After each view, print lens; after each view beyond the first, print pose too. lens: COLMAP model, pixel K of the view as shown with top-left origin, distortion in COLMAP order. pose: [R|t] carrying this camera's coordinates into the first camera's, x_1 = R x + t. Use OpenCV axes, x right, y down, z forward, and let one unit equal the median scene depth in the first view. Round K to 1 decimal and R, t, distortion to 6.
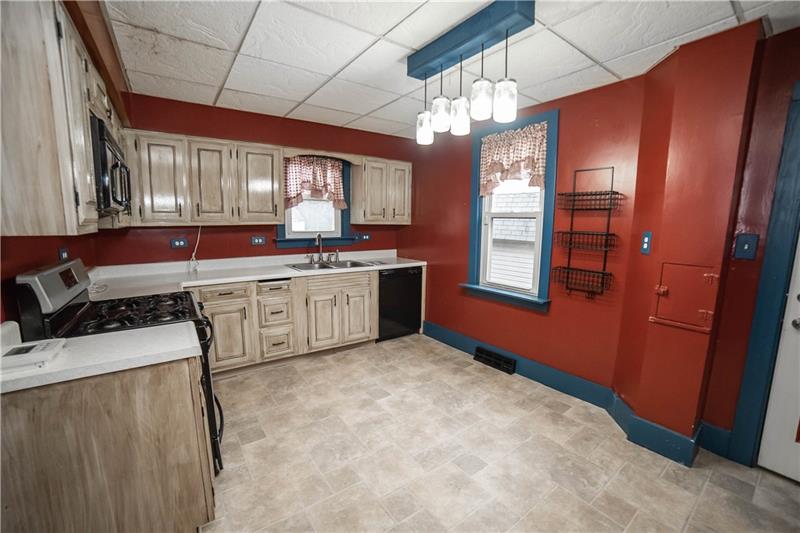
lens RADIAL K [[333.9, 0, 400.0], [0, 333.9, 266.5], [0, 0, 1]] dist [-0.115898, 0.041014]
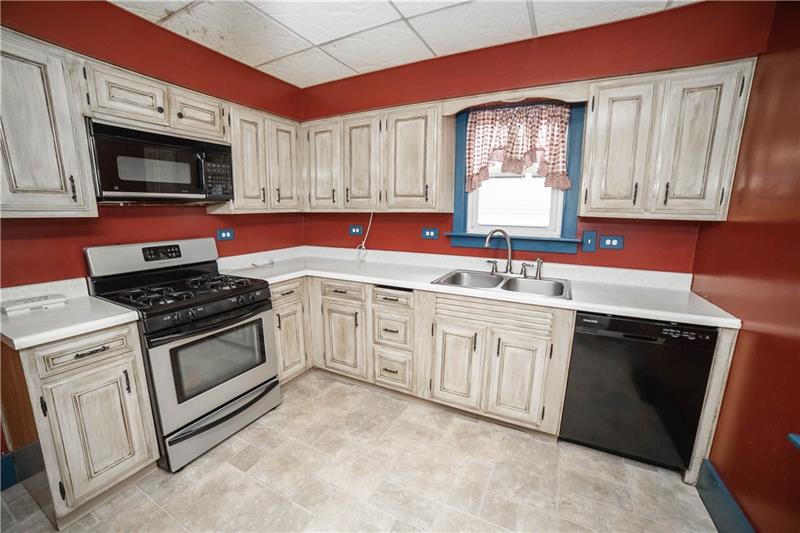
lens RADIAL K [[324.6, 0, 398.5], [0, 324.6, 266.8], [0, 0, 1]] dist [-0.106326, 0.036502]
pose [[0.447847, 0.149111, -0.881589, 0.240643], [-0.122778, 0.986911, 0.104555, -0.076461], [0.885640, 0.061415, 0.460293, 0.614438]]
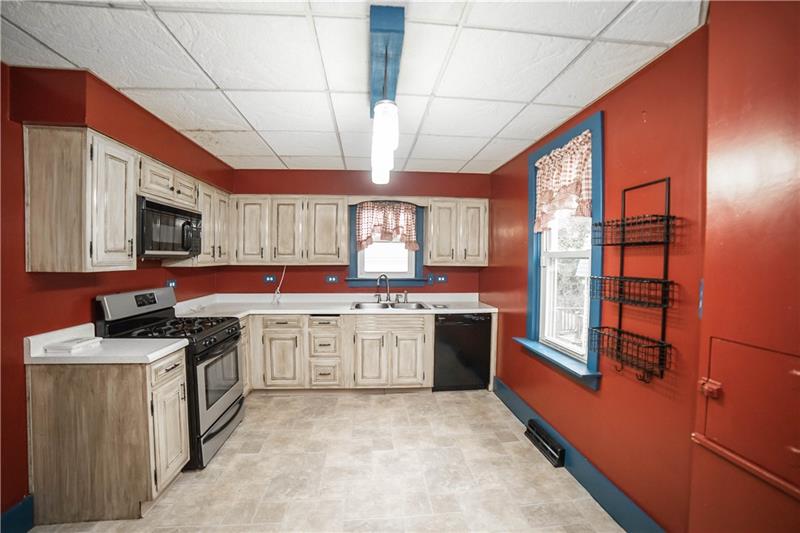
lens RADIAL K [[333.9, 0, 400.0], [0, 333.9, 266.5], [0, 0, 1]] dist [-0.115898, 0.041014]
pose [[0.859418, 0.006238, -0.511236, 0.371264], [-0.066111, 0.992887, -0.099022, -0.025693], [0.506982, 0.118899, 0.853717, 0.143262]]
